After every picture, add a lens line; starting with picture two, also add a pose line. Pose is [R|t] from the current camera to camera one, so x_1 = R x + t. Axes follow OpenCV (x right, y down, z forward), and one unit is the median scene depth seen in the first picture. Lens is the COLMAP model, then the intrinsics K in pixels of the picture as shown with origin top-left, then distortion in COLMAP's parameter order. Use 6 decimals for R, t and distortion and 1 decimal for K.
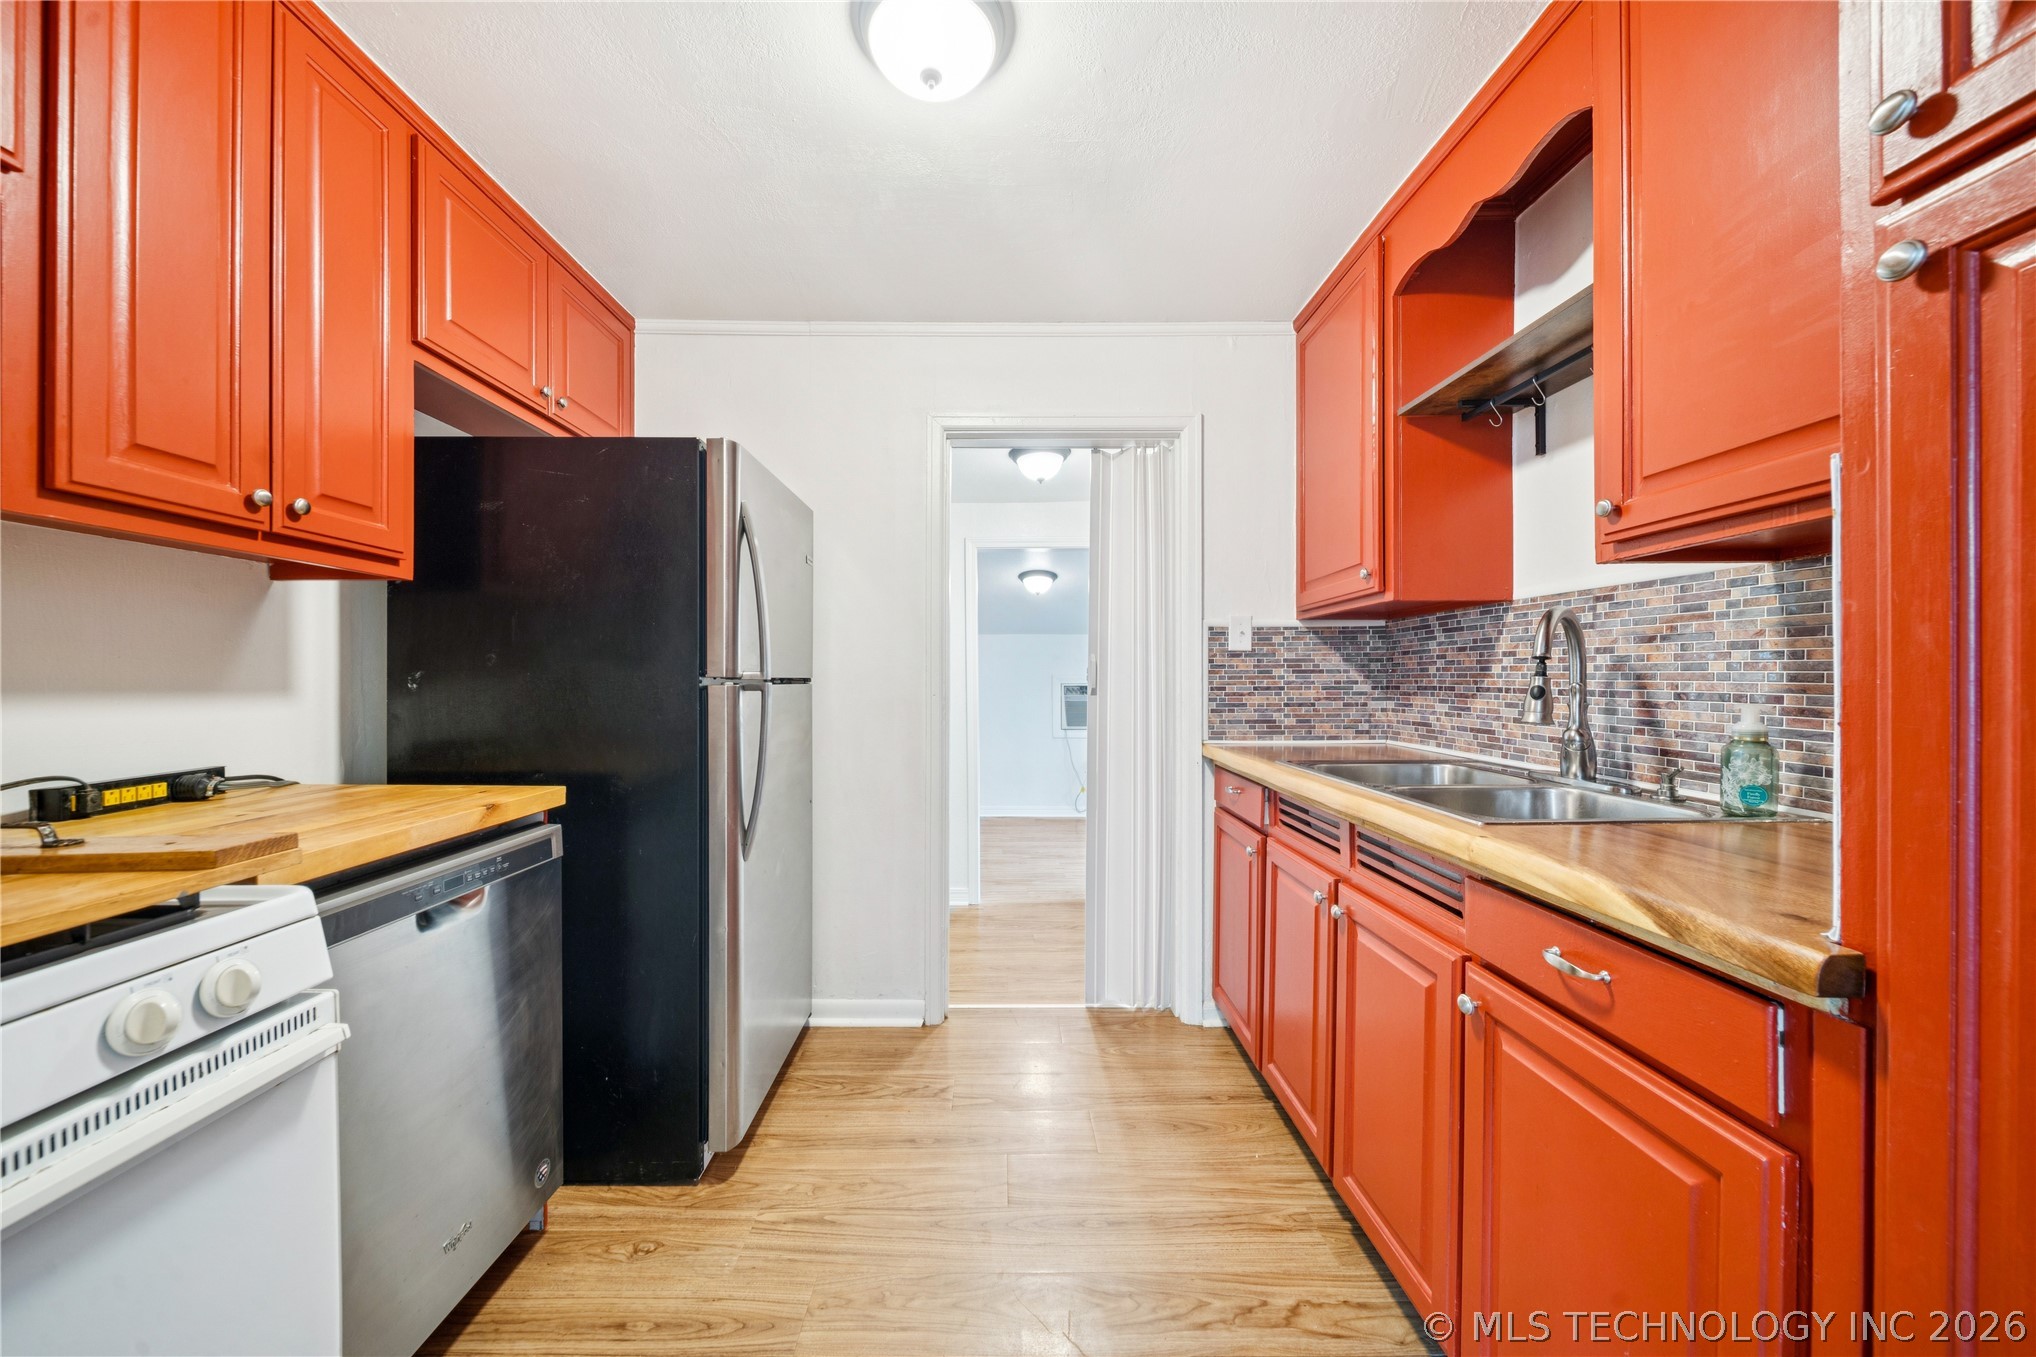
lens RADIAL K [[730.9, 0, 1014.5], [0, 730.9, 673.1], [0, 0, 1]] dist [0.004536, -0.000525]
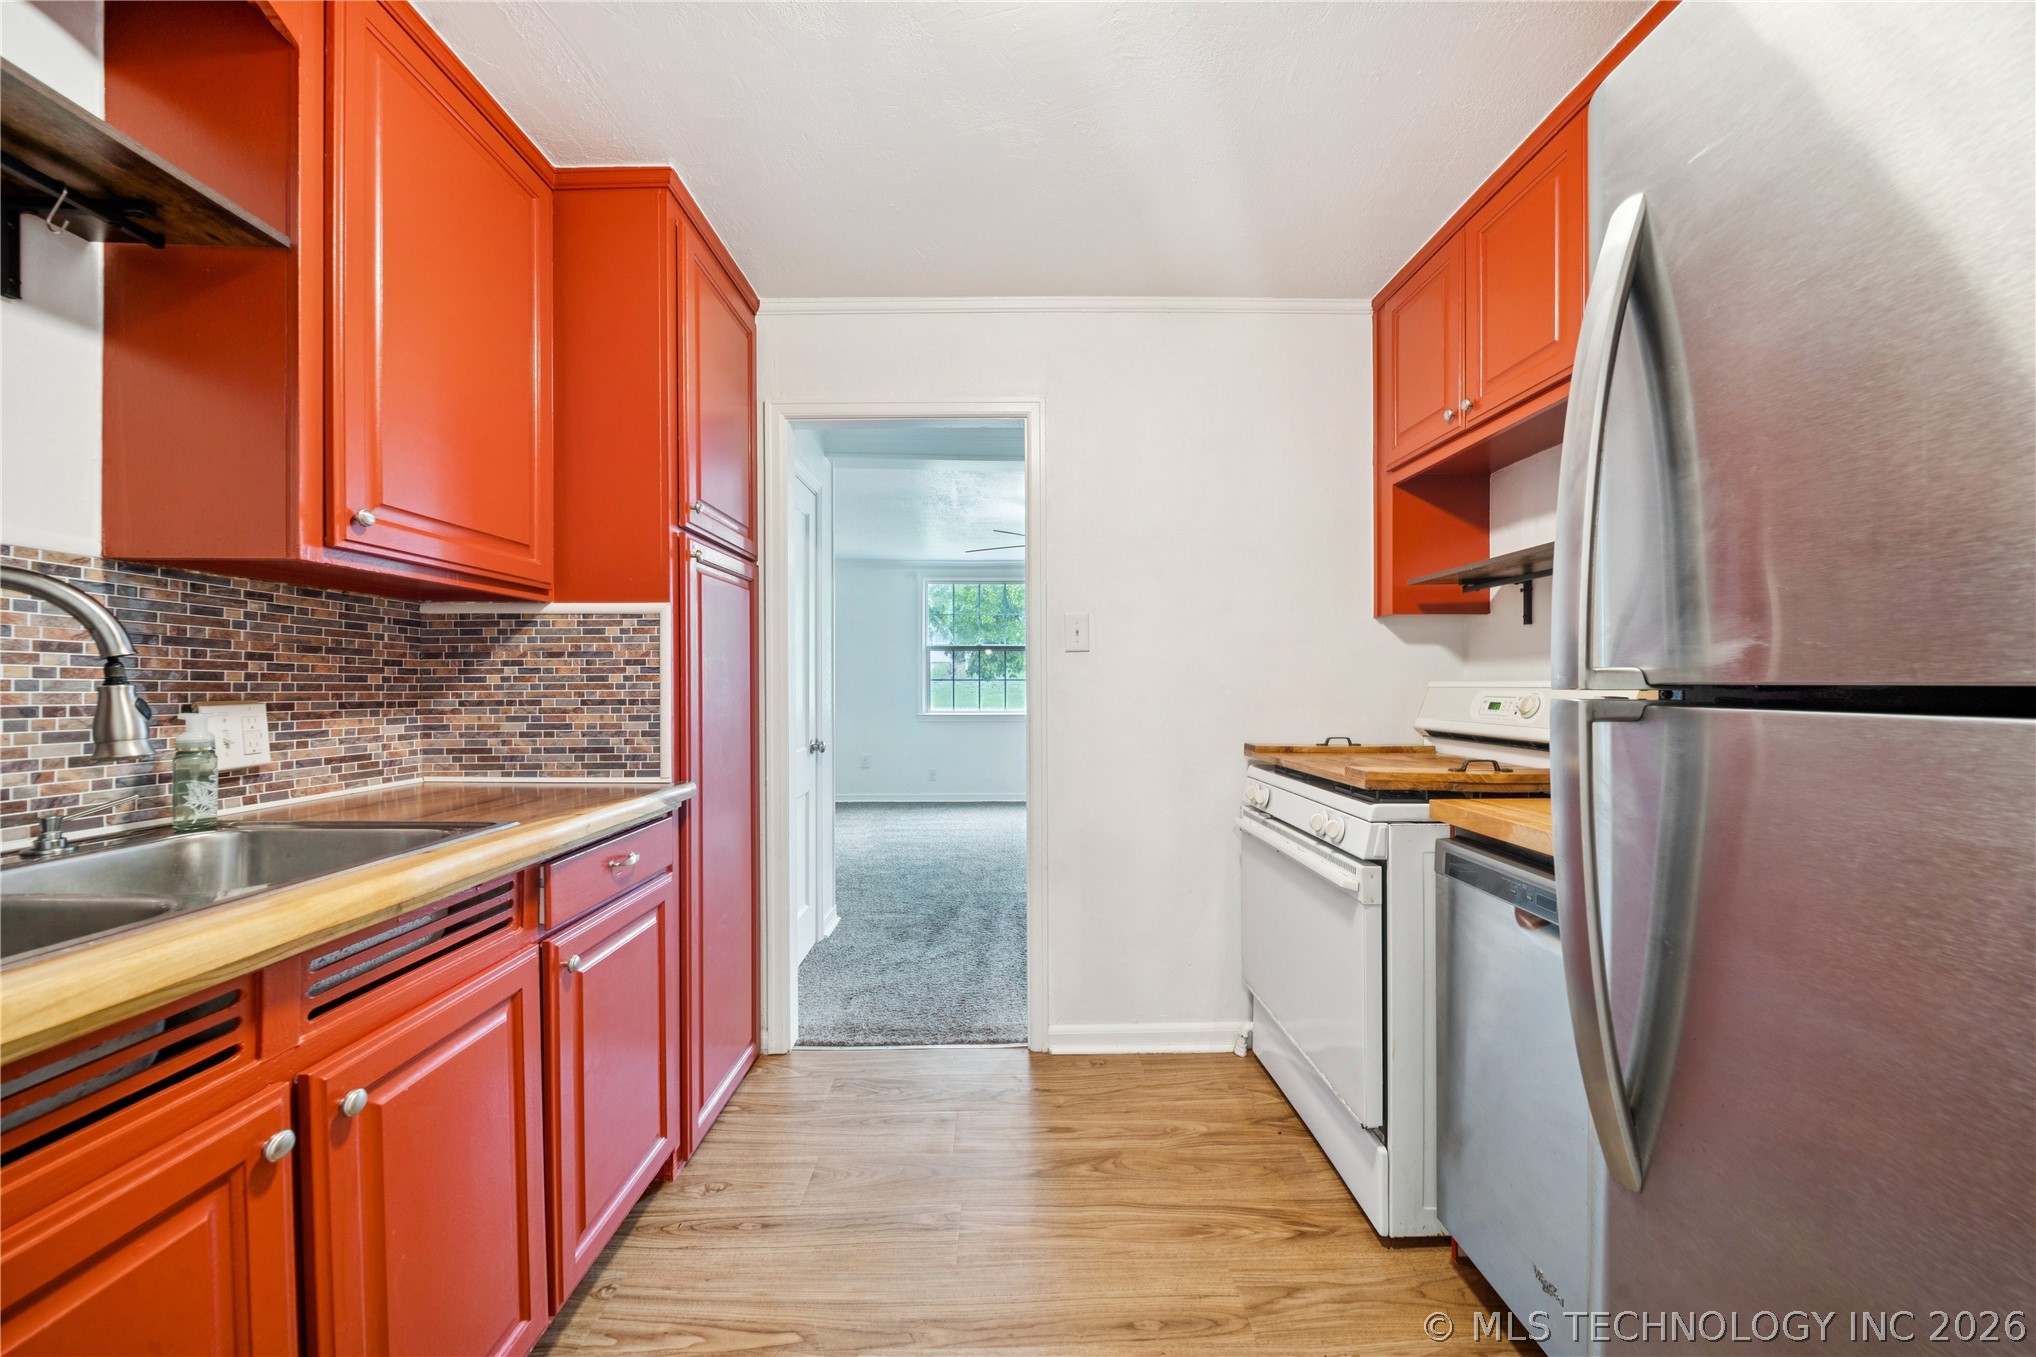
lens RADIAL K [[730.9, 0, 1014.5], [0, 730.9, 673.1], [0, 0, 1]] dist [0.004536, -0.000525]
pose [[-0.999515, -0.003054, 0.030985, -0.081653], [-0.003755, 0.999738, -0.022590, 0.003521], [-0.030907, -0.022695, -0.999265, 1.848617]]
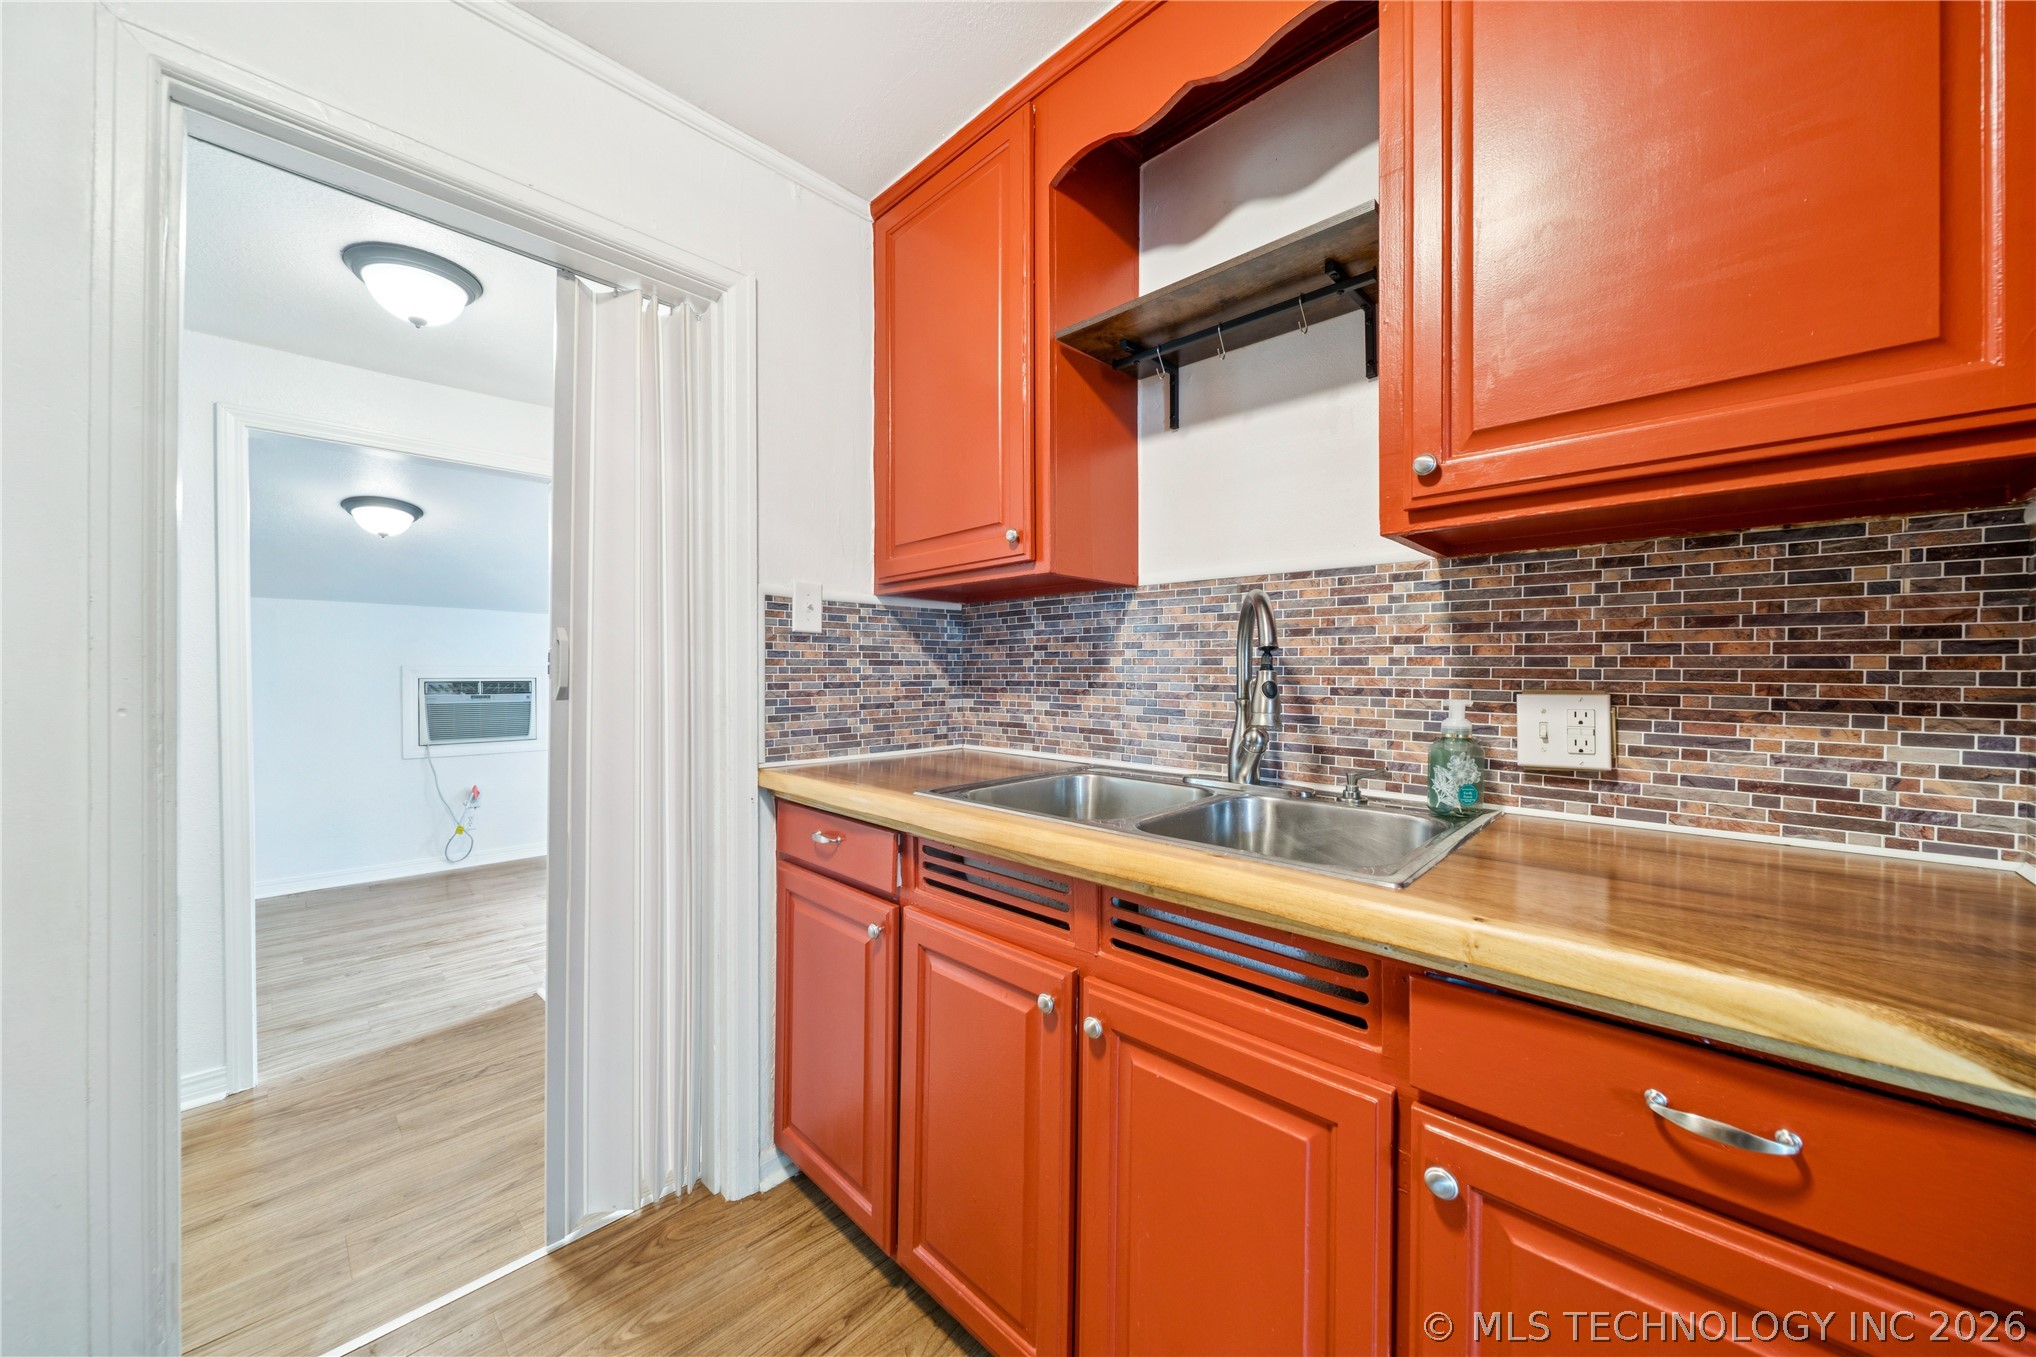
lens RADIAL K [[730.9, 0, 1014.5], [0, 730.9, 673.1], [0, 0, 1]] dist [0.004536, -0.000525]
pose [[0.715224, 0.002794, 0.698890, -0.052669], [-0.008973, 0.999946, 0.005185, 0.004175], [-0.698838, -0.009979, 0.715211, 0.424285]]
